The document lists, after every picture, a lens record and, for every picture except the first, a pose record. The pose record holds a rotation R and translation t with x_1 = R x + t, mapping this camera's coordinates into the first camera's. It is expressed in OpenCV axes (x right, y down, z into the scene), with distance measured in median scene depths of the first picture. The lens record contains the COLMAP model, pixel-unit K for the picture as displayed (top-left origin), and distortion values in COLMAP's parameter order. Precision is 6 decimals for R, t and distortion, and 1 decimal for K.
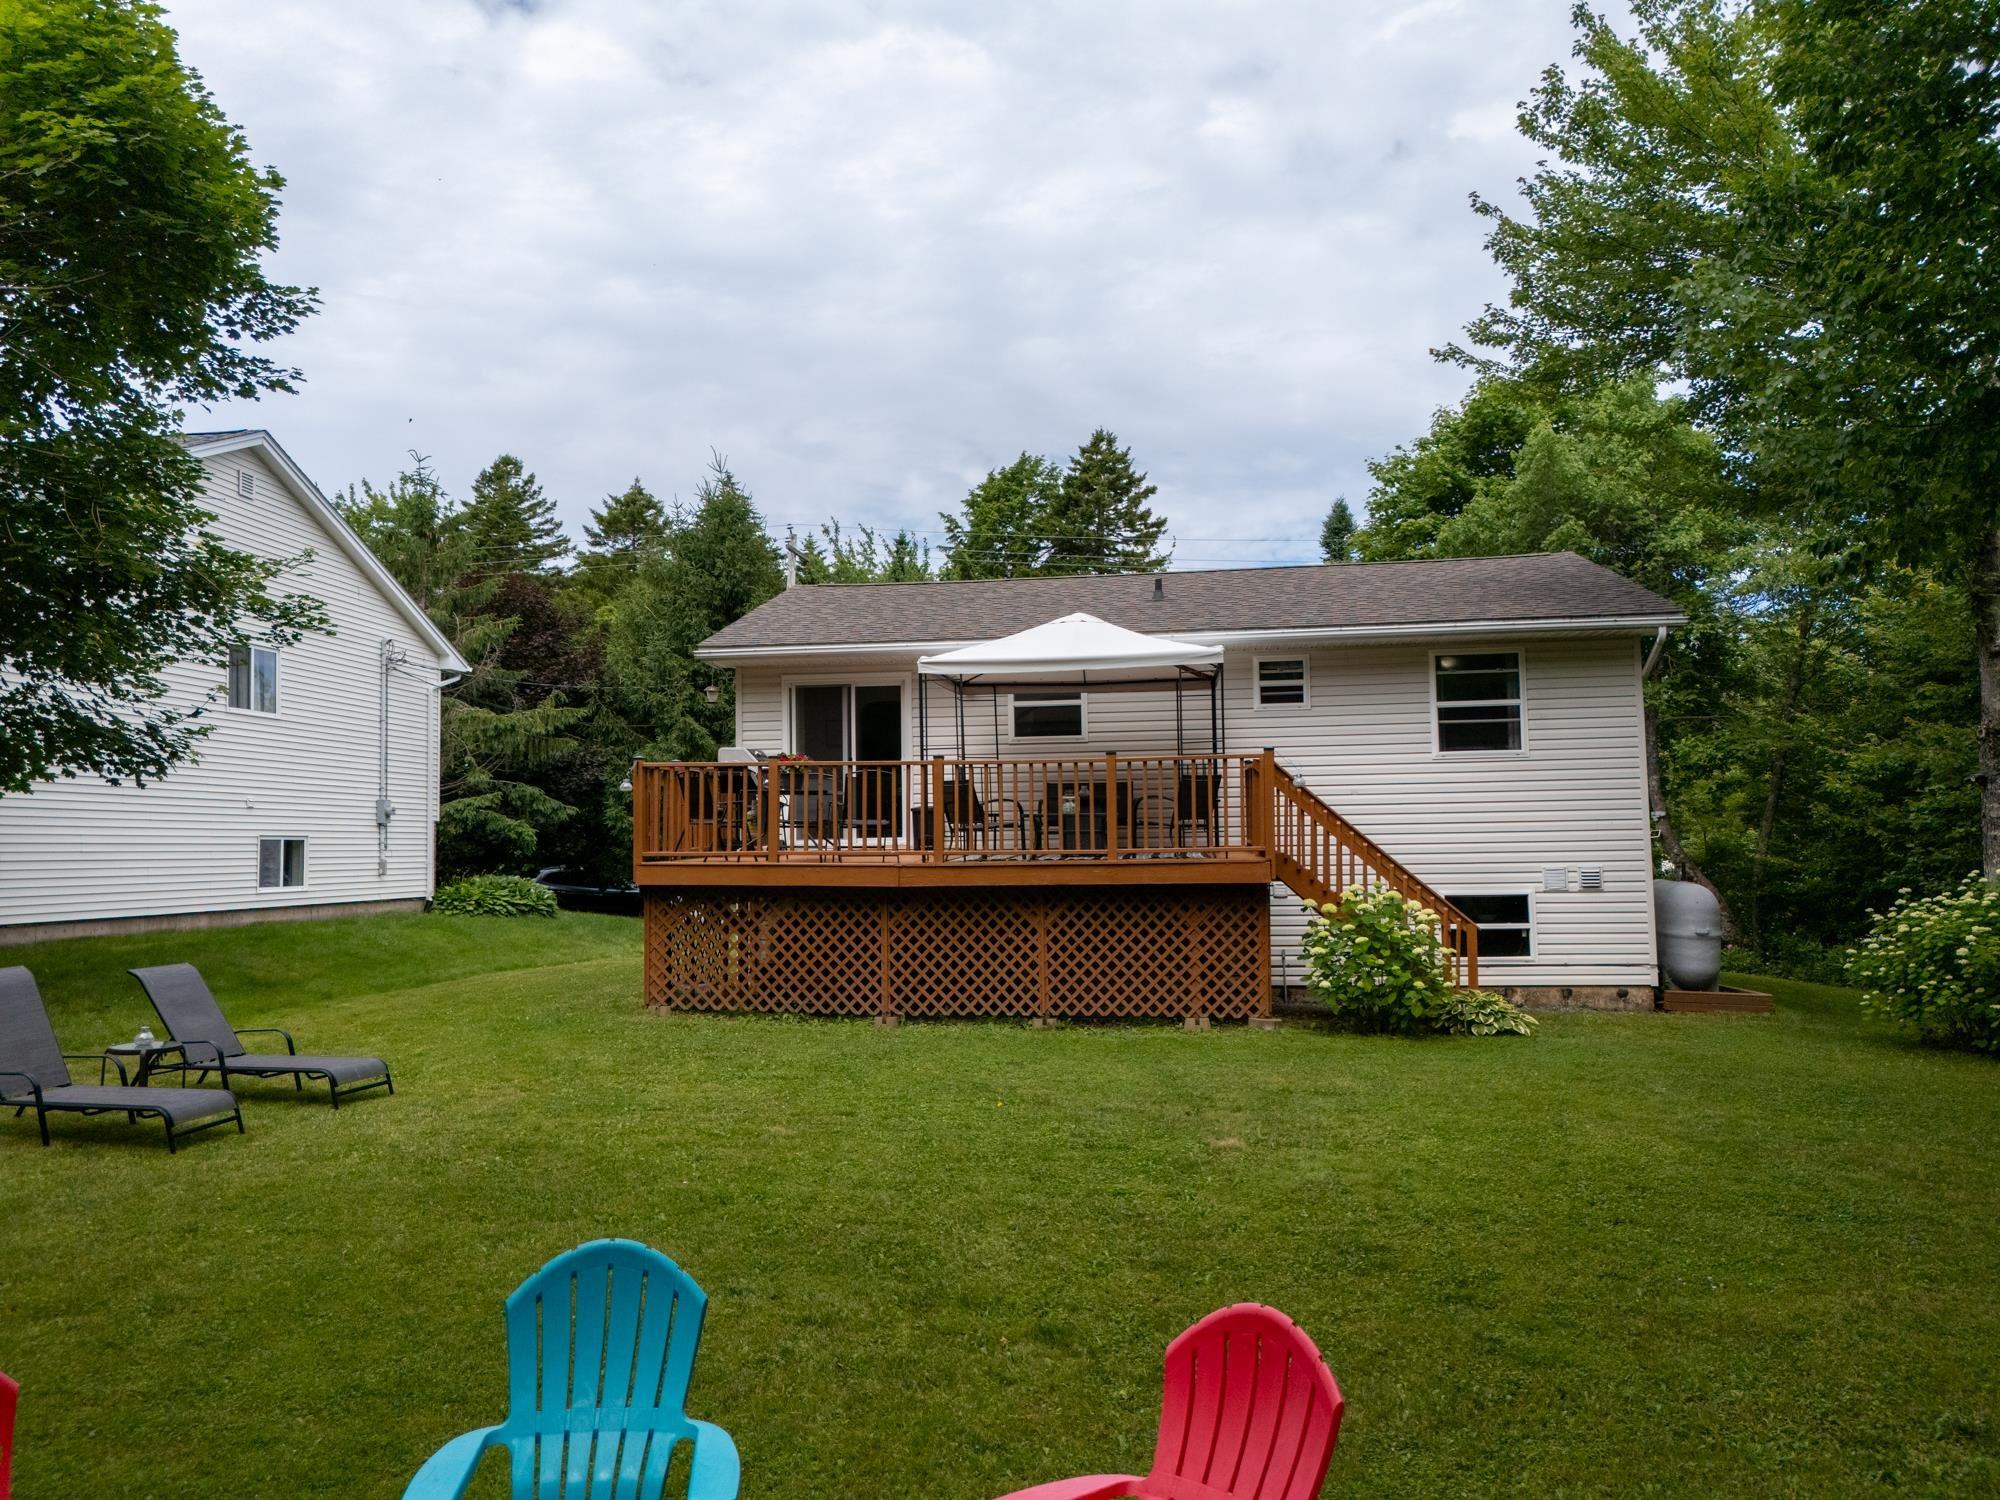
lens RADIAL K [[1491.0, 0, 1000.0], [0, 1491.0, 750.0], [0, 0, 1]] dist [0.047335, -0.046926]
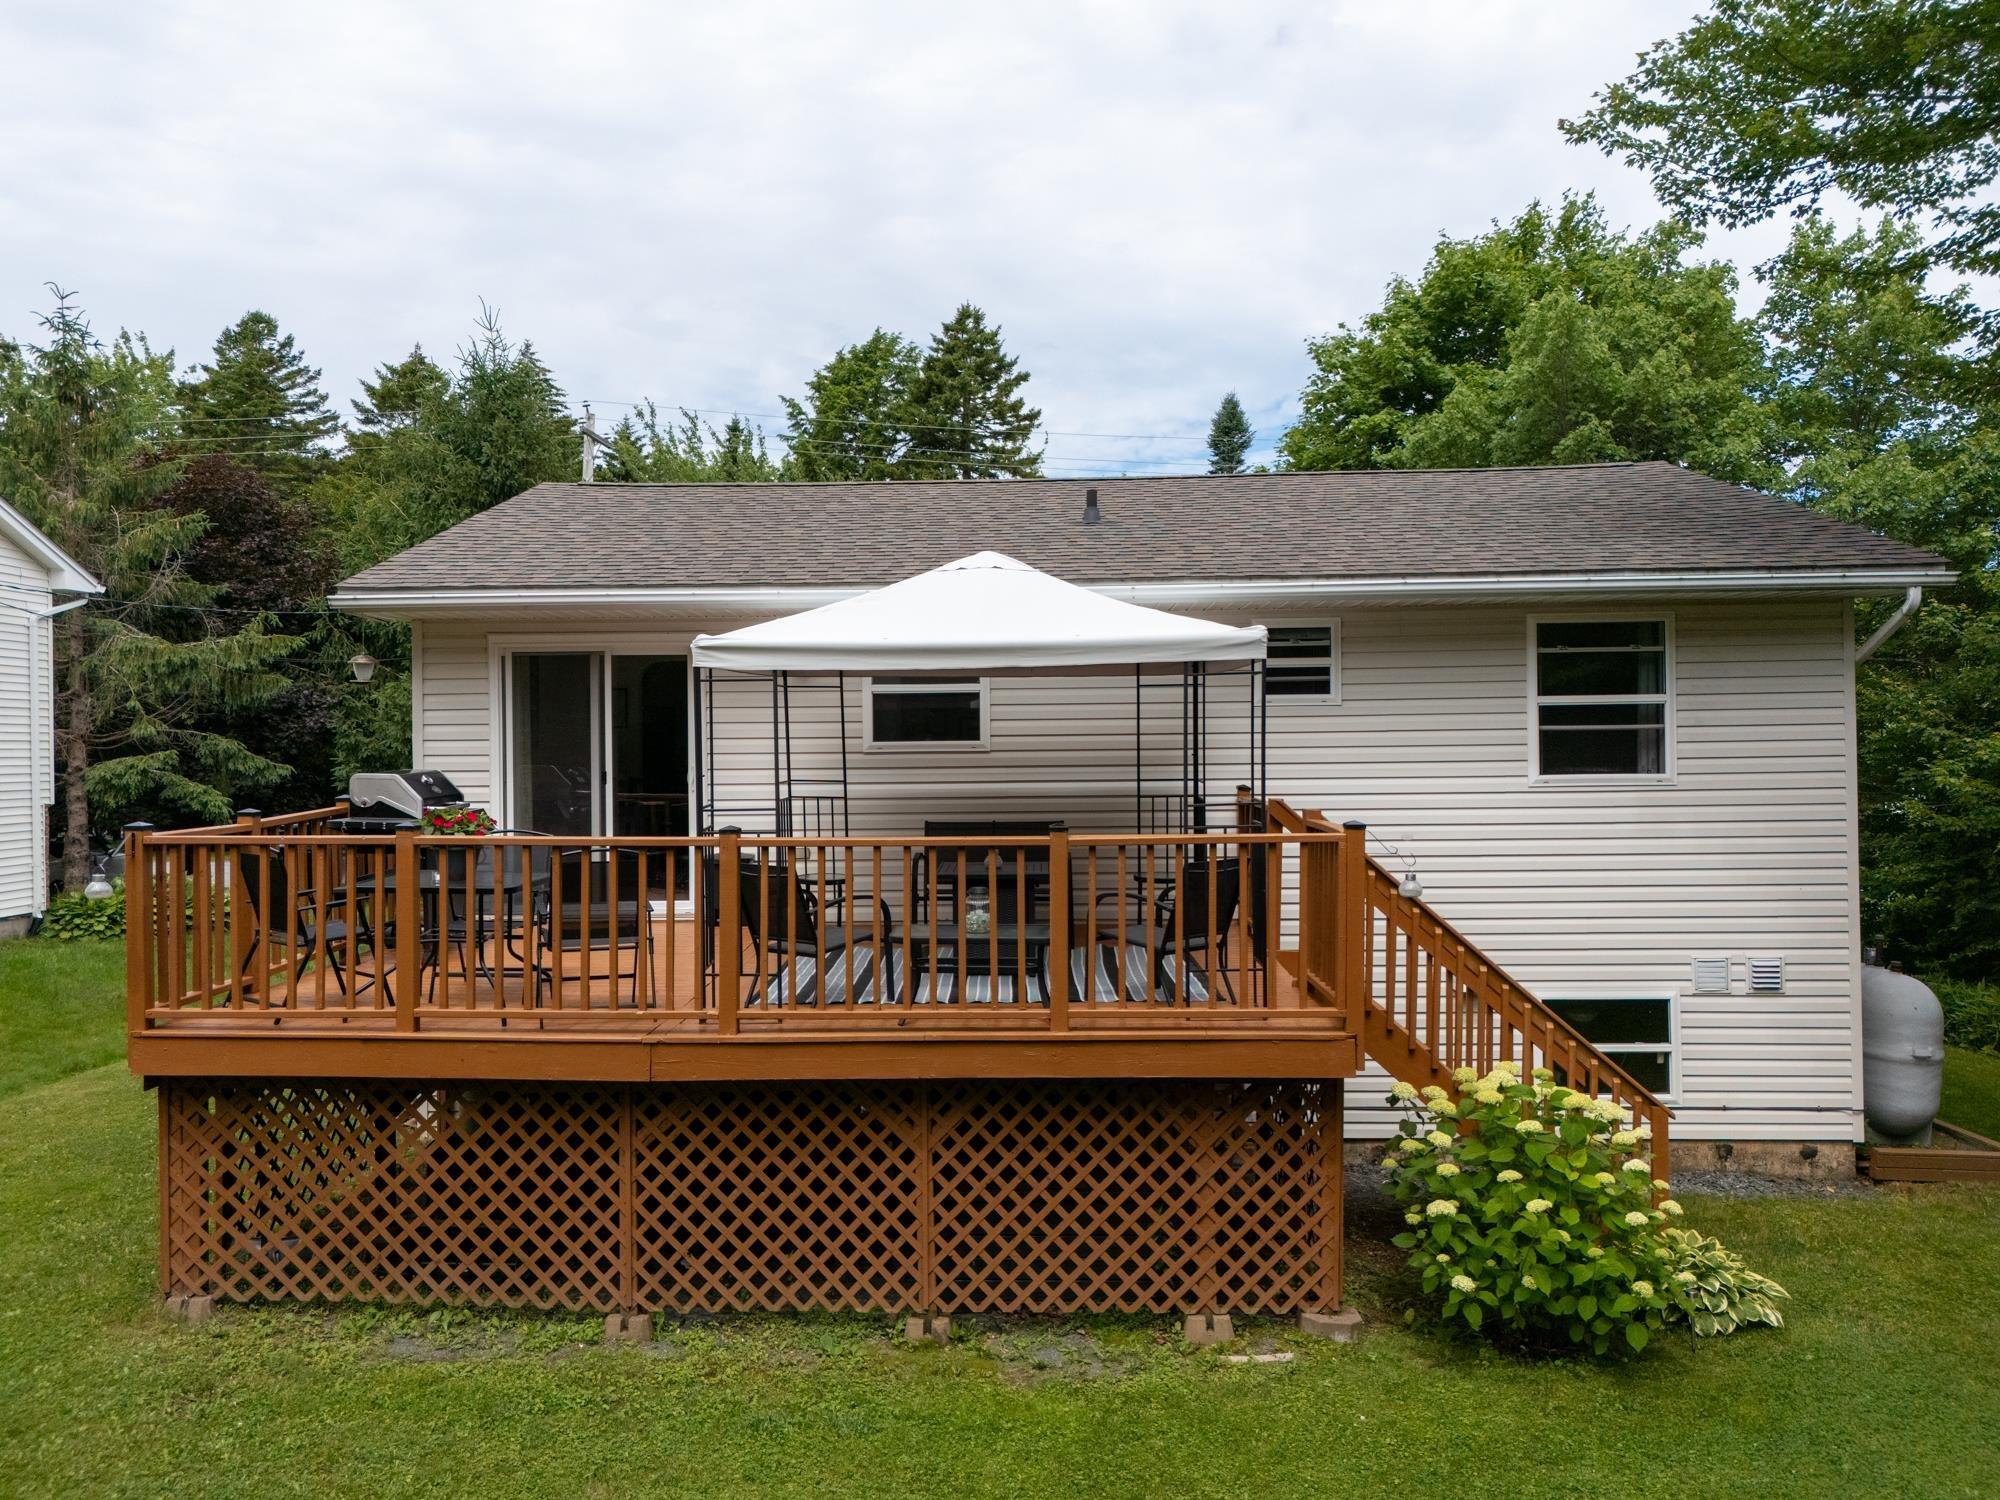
lens RADIAL K [[1491.0, 0, 1000.0], [0, 1491.0, 750.0], [0, 0, 1]] dist [0.047335, -0.046926]
pose [[0.994909, 0.004426, 0.100679, 0.000543], [-0.011263, 0.997660, 0.067441, -0.049931], [-0.100144, -0.068231, 0.992631, 0.390381]]
